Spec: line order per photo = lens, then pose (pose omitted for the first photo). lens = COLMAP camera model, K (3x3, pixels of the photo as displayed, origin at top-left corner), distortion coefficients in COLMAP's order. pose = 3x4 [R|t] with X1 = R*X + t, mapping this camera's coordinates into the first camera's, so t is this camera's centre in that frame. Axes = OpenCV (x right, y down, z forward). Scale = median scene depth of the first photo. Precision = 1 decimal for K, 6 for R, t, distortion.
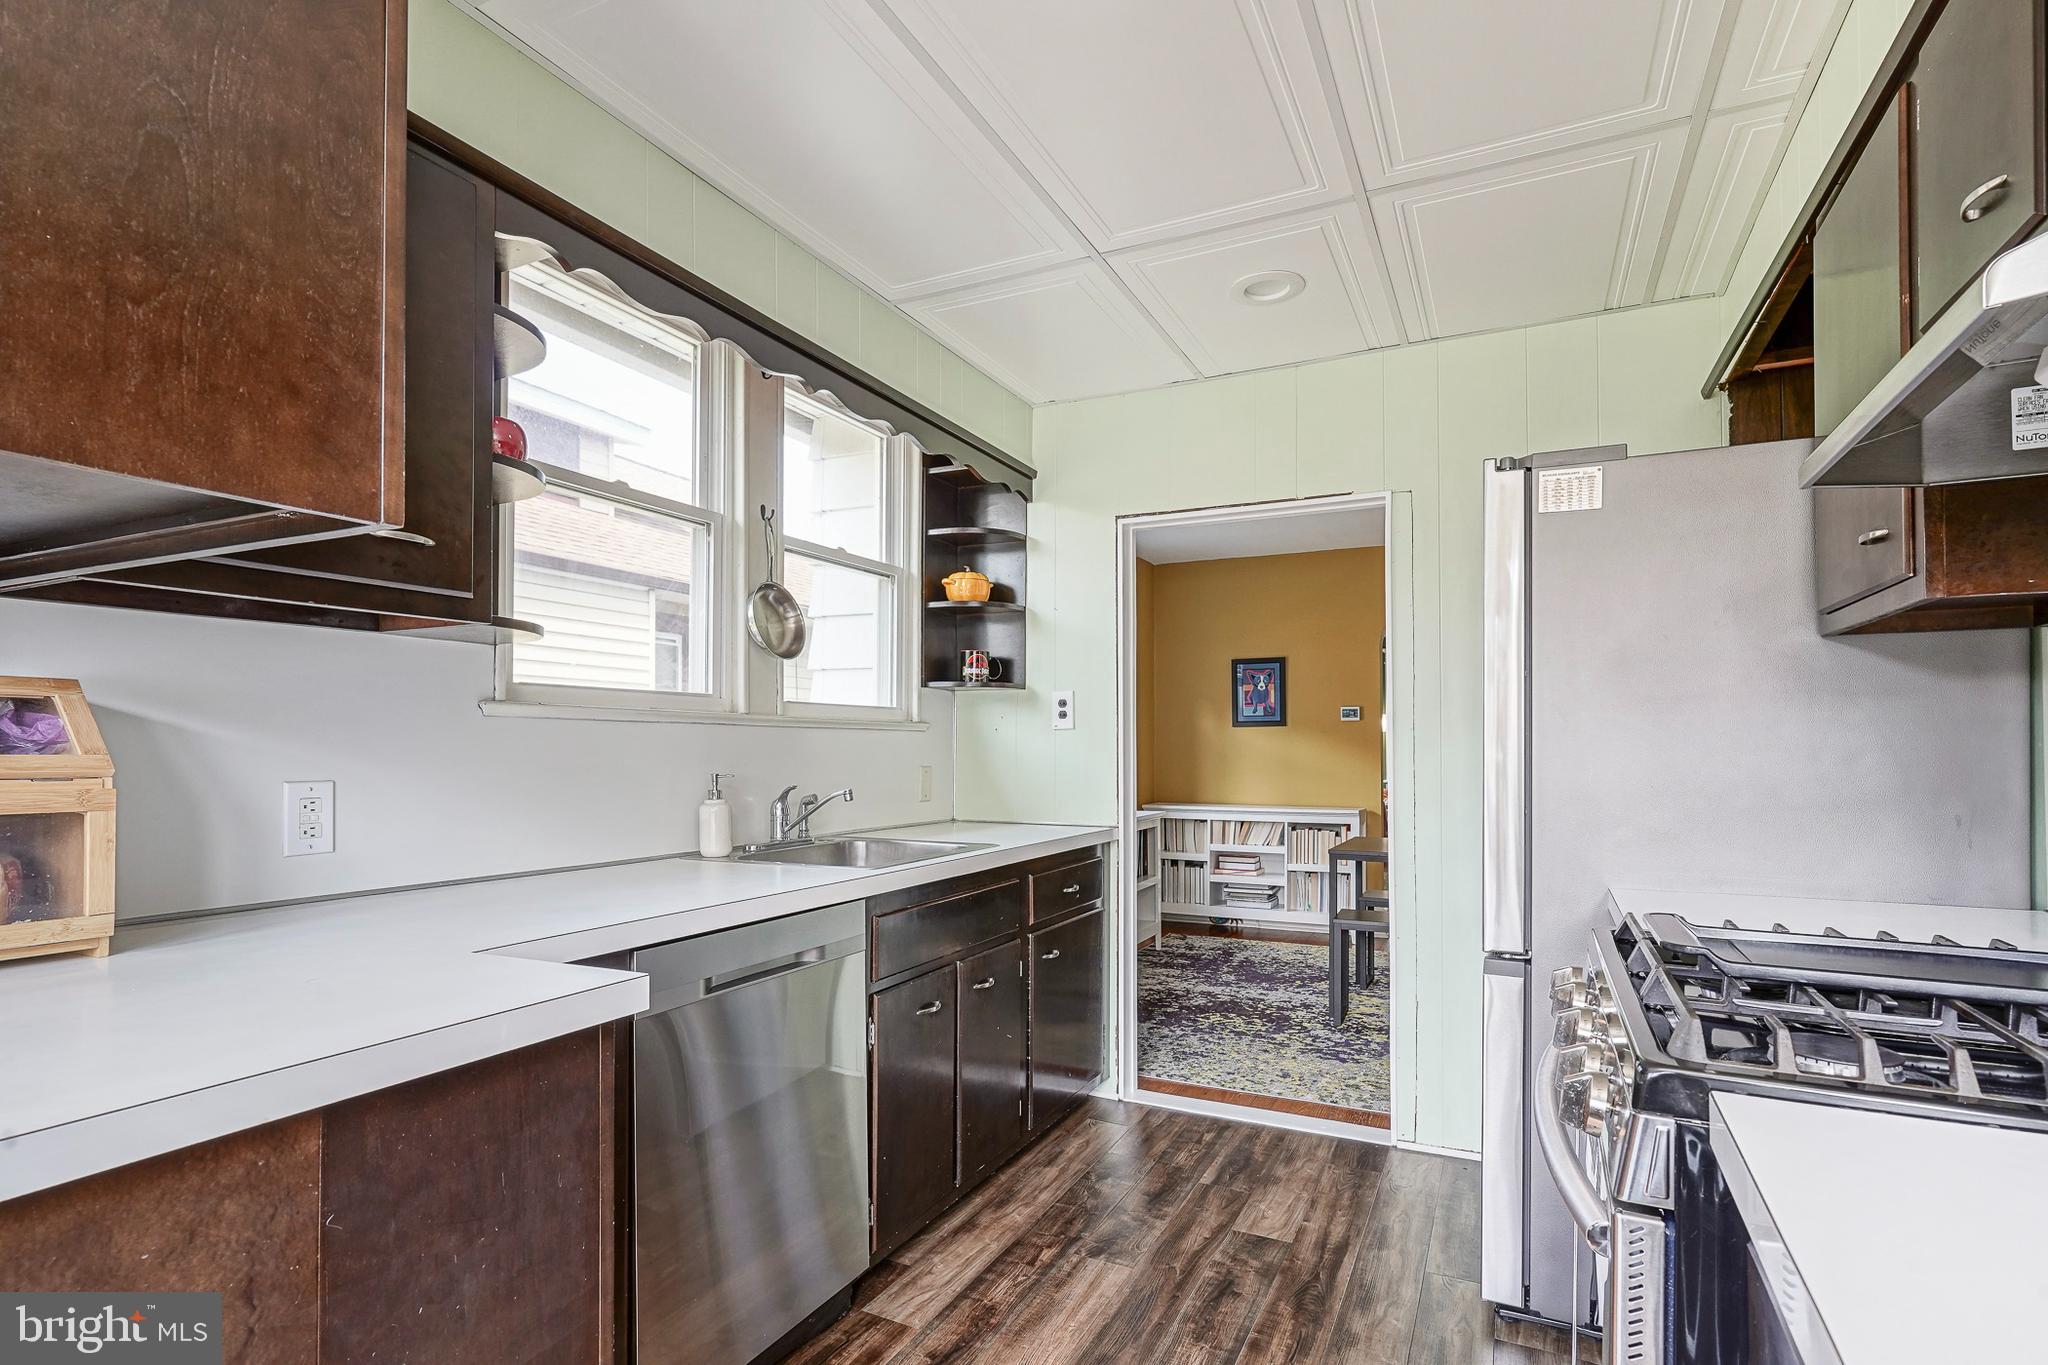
lens RADIAL K [[1040.1, 0, 1027.8], [0, 1040.1, 721.8], [0, 0, 1]] dist [0.000843, 0.000745]
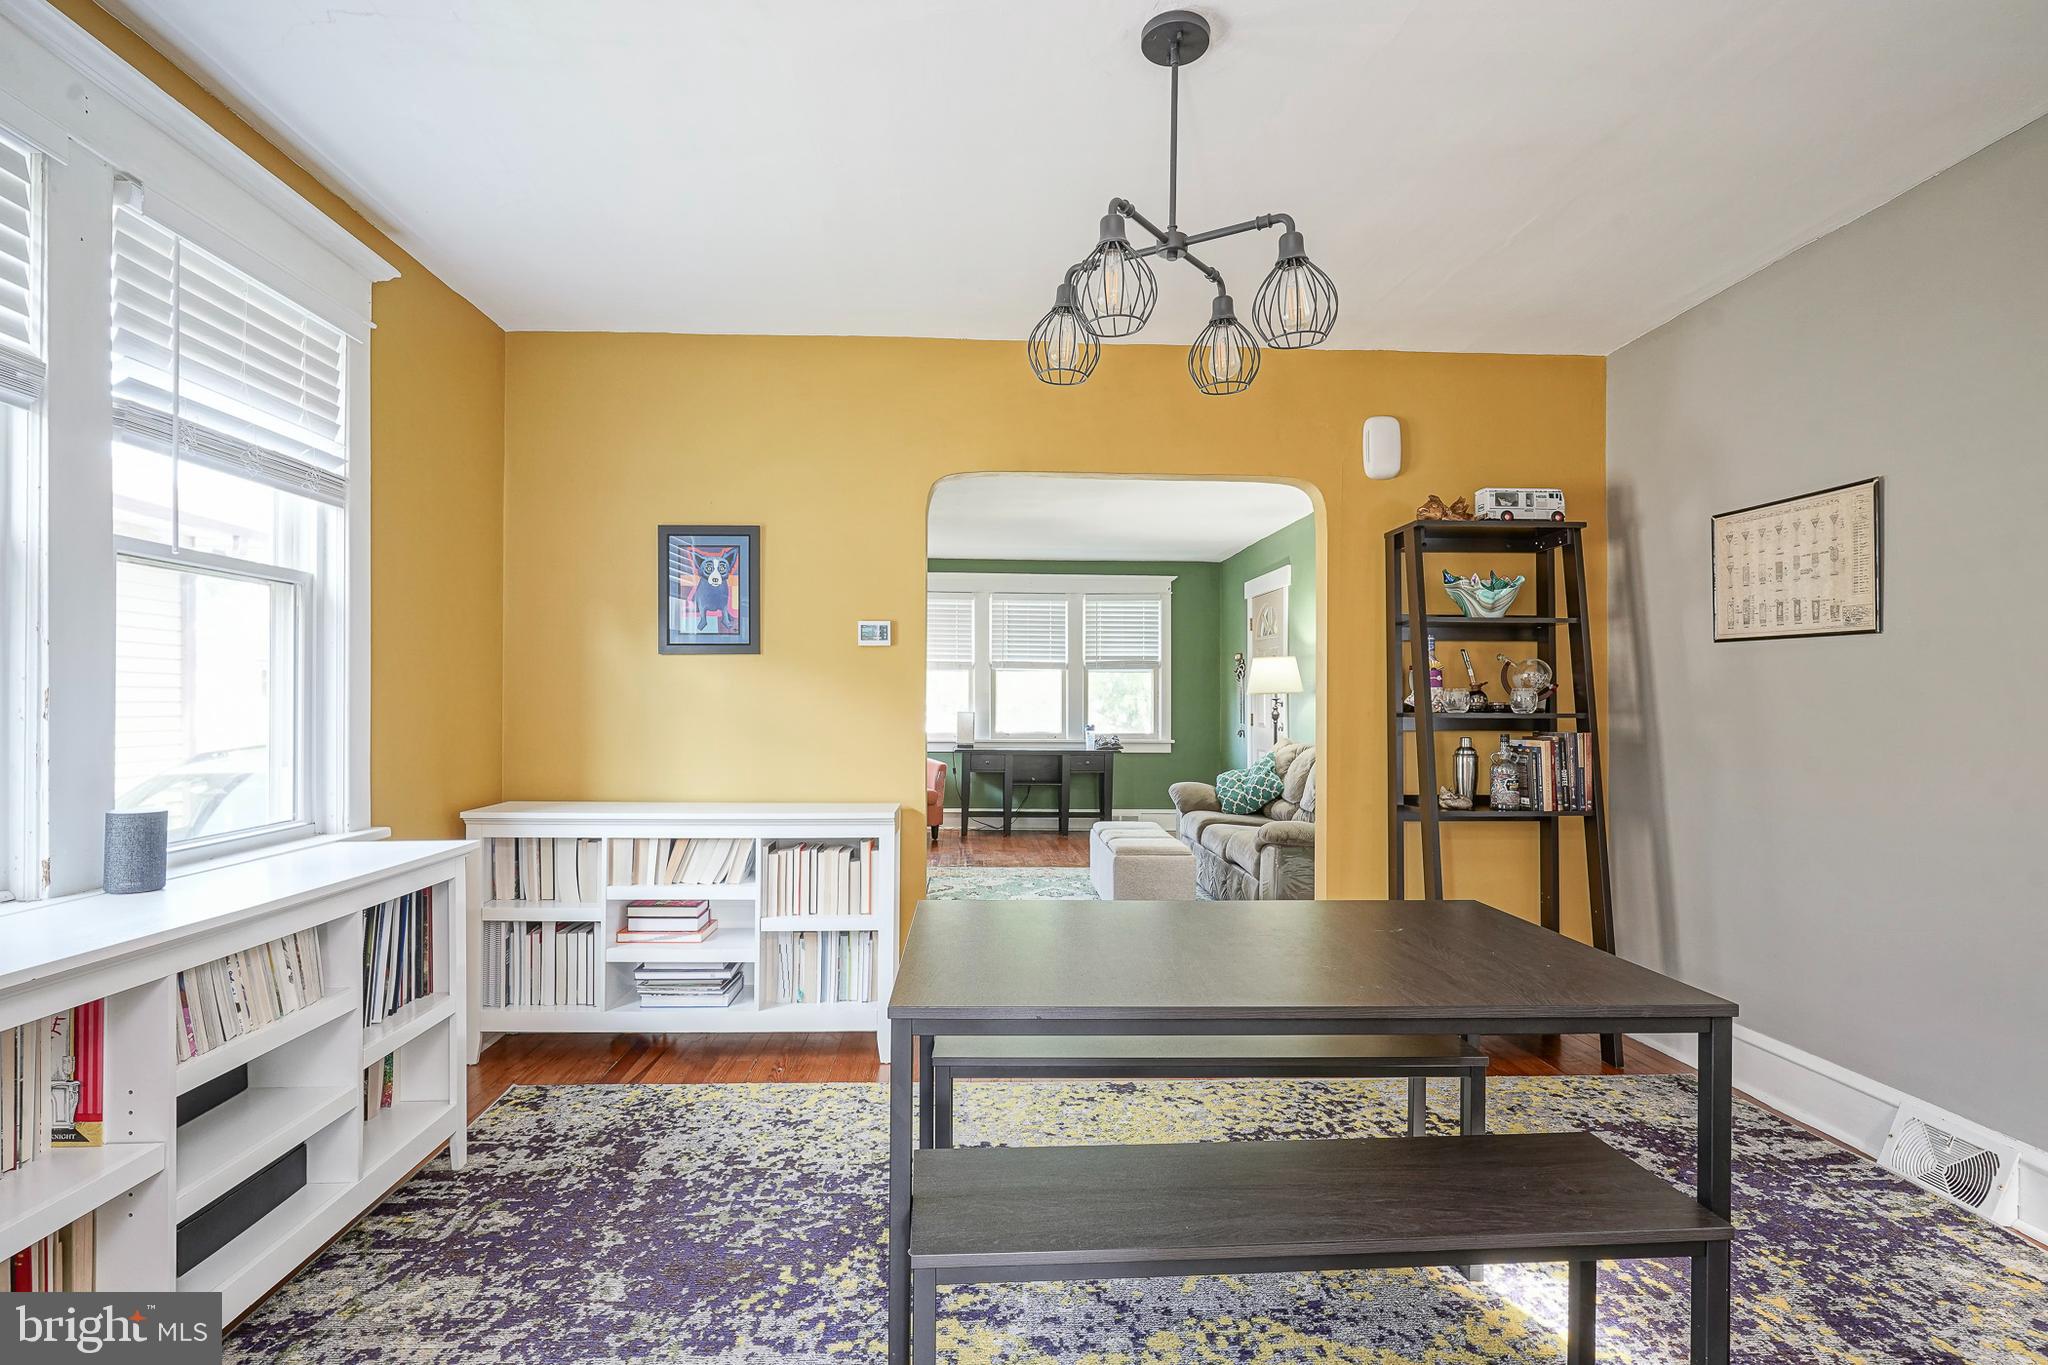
lens RADIAL K [[1004.8, 0, 1003.3], [0, 1004.8, 696.7], [0, 0, 1]] dist [-0.031005, 0.000242]
pose [[0.887240, 0.002582, 0.461301, 0.125542], [-0.012989, 0.999728, 0.019386, 0.015056], [-0.461125, -0.023192, 0.887032, 0.501059]]
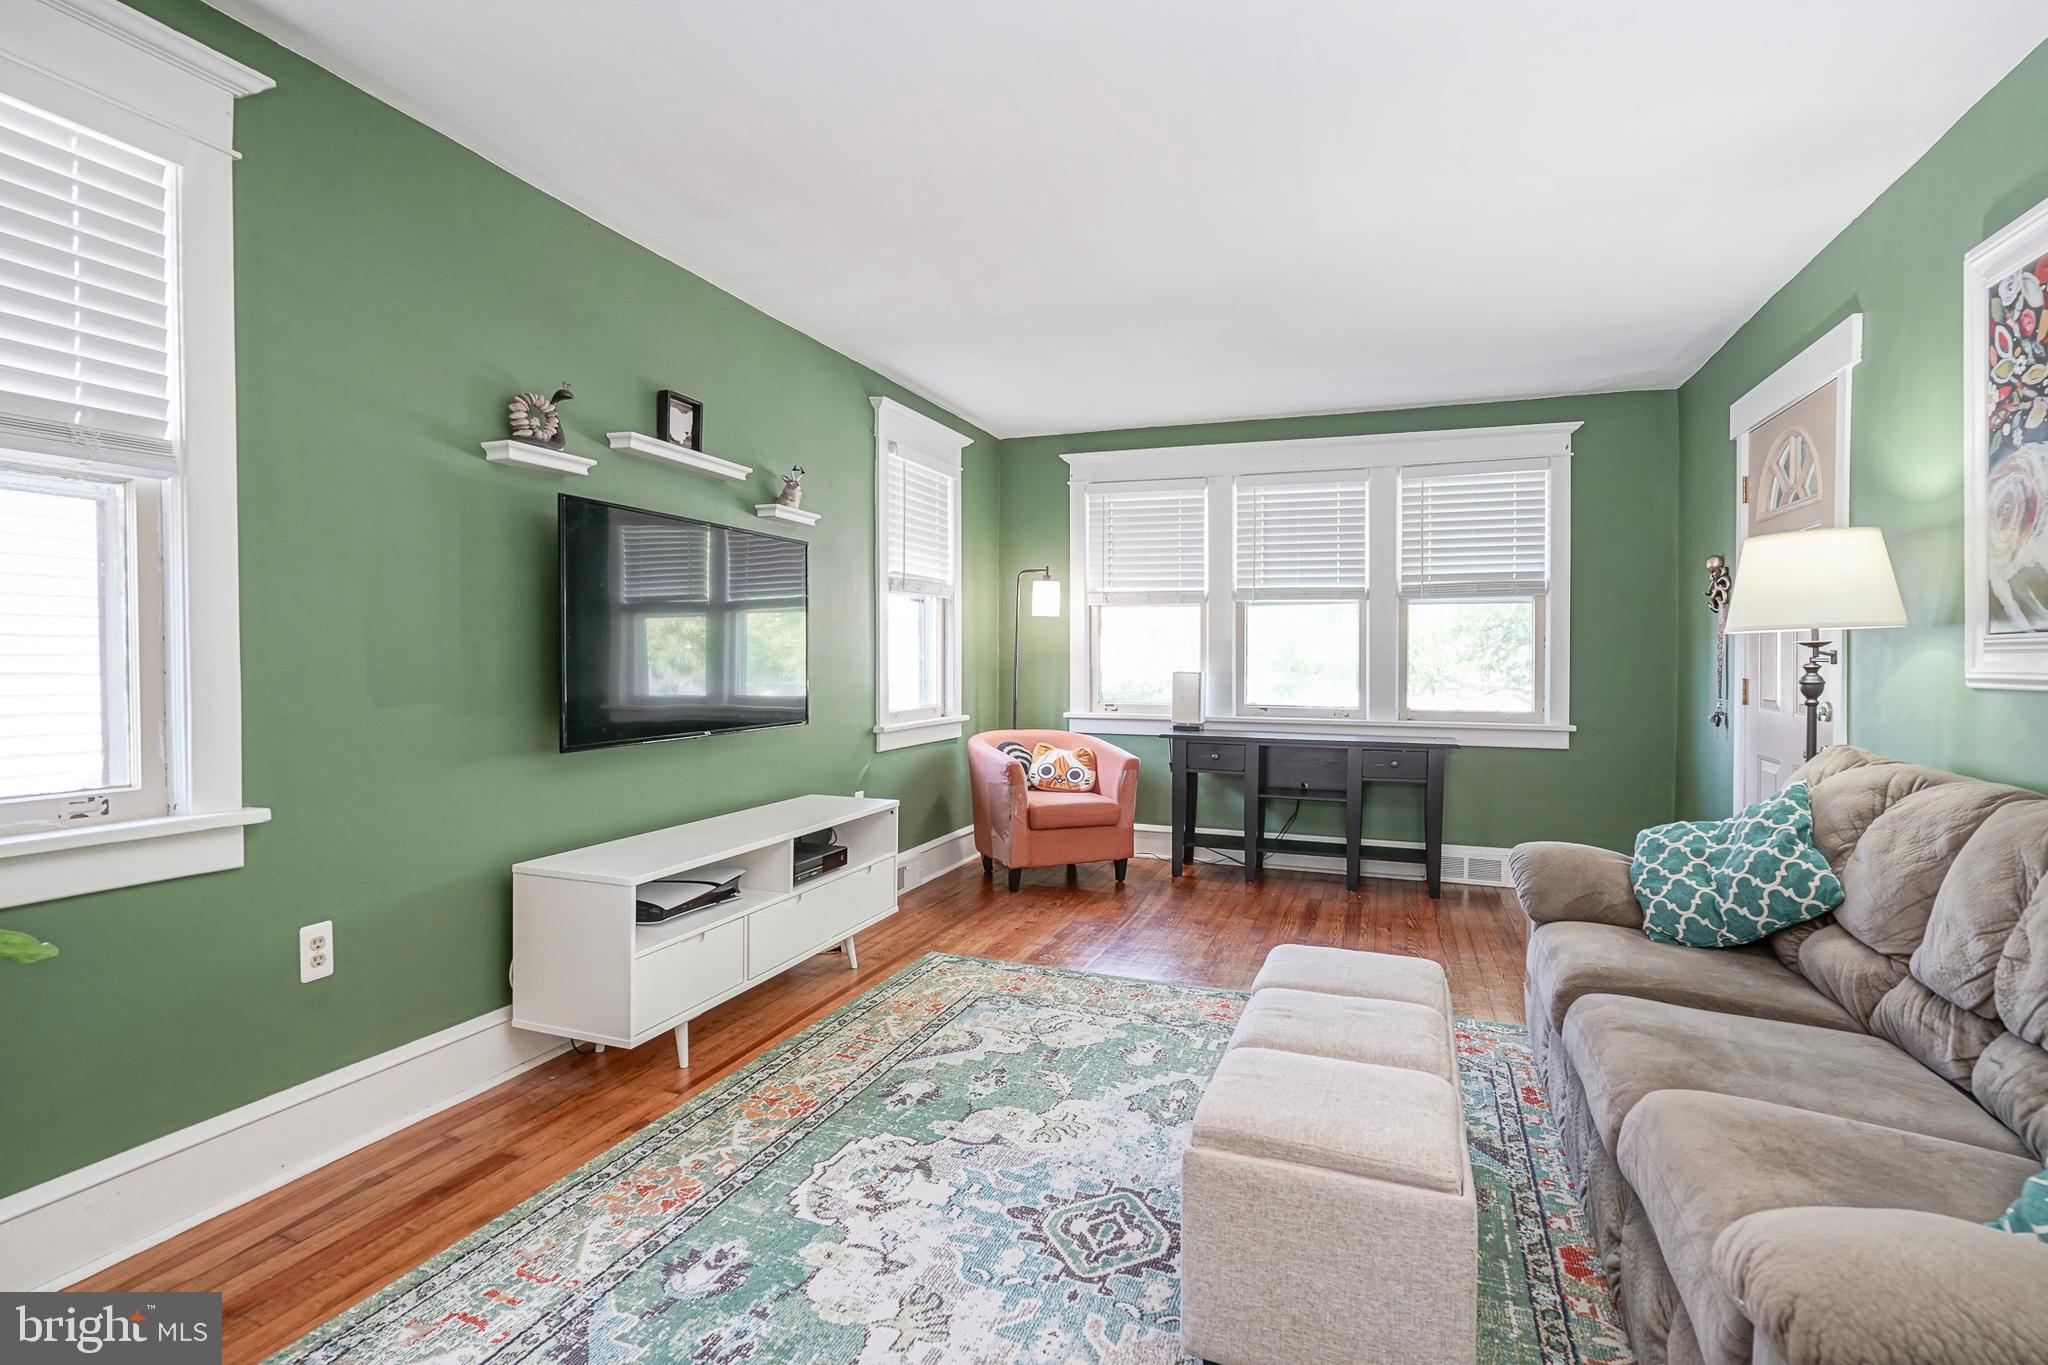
lens RADIAL K [[973.7, 0, 1050.5], [0, 973.7, 681.1], [0, 0, 1]] dist [-0.012743, 0.004581]
pose [[0.995660, -0.002510, 0.093032, 0.510109], [-0.001908, 0.998876, 0.047372, 0.031125], [-0.093046, -0.047344, 0.994536, 0.929826]]
